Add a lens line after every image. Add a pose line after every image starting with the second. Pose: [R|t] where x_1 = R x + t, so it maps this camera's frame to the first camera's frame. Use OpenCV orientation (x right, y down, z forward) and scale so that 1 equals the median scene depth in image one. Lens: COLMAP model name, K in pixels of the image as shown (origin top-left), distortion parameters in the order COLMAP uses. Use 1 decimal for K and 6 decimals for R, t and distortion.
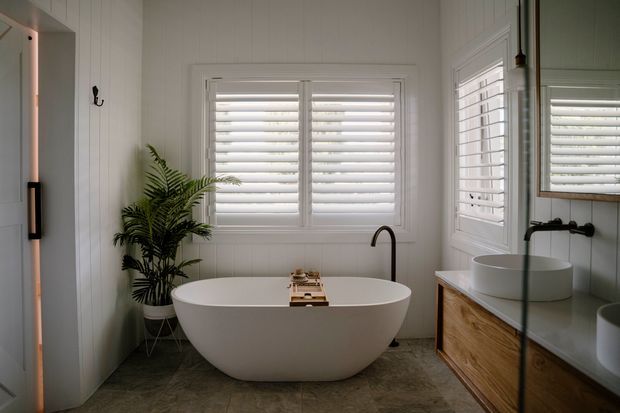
lens RADIAL K [[470.5, 0, 309.2], [0, 470.5, 184.2], [0, 0, 1]] dist [-0.030997, 0.001526]
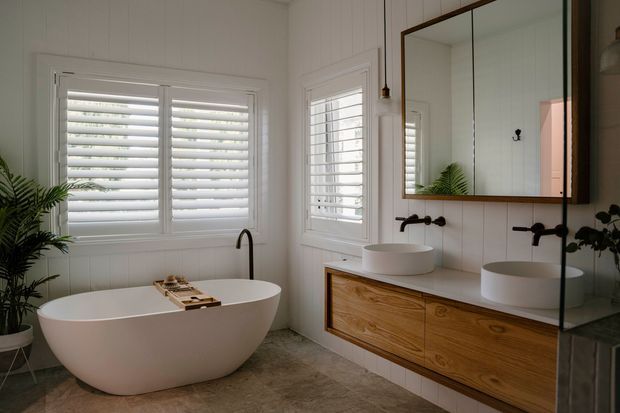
lens RADIAL K [[489.2, 0, 310.0], [0, 489.2, 192.8], [0, 0, 1]] dist [-0.002872, 0.004222]
pose [[0.869918, -0.007923, 0.493133, -0.266757], [0.006936, 0.999969, 0.003831, 0.003383], [-0.493148, 0.000088, 0.869946, -0.042929]]
